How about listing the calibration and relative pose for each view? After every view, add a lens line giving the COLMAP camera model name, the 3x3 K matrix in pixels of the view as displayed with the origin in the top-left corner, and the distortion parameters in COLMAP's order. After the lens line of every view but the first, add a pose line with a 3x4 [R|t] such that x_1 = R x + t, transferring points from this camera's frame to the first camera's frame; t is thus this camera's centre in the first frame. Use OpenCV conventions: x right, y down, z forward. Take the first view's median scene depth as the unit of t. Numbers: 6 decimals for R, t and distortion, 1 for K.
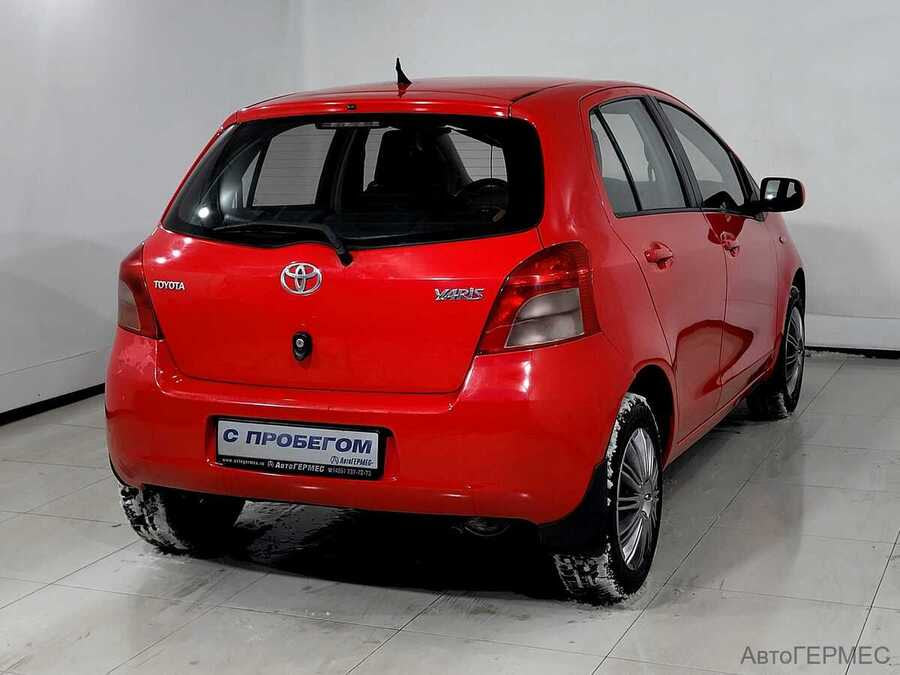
lens RADIAL K [[680.1, 0, 450.6], [0, 680.1, 343.2], [0, 0, 1]] dist [0.007317, 0.001578]
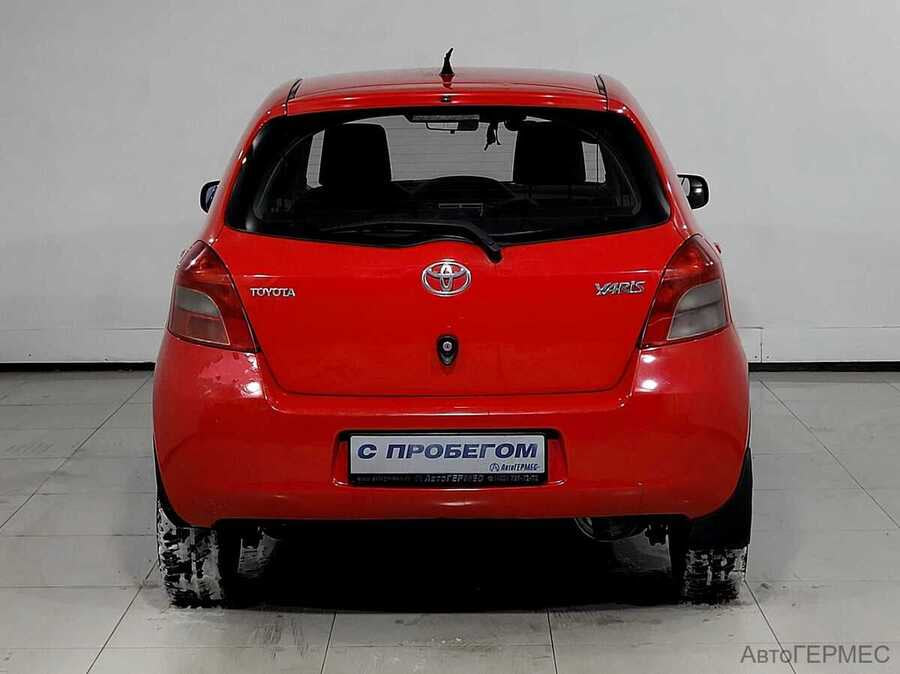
lens RADIAL K [[768.8, 0, 450.0], [0, 768.8, 337.0], [0, 0, 1]] dist [0.005199, -0.000206]
pose [[0.984143, -0.043757, 0.171896, -0.397253], [0.049777, 0.998283, -0.030867, 0.019700], [-0.170250, 0.038934, 0.984631, -0.049368]]
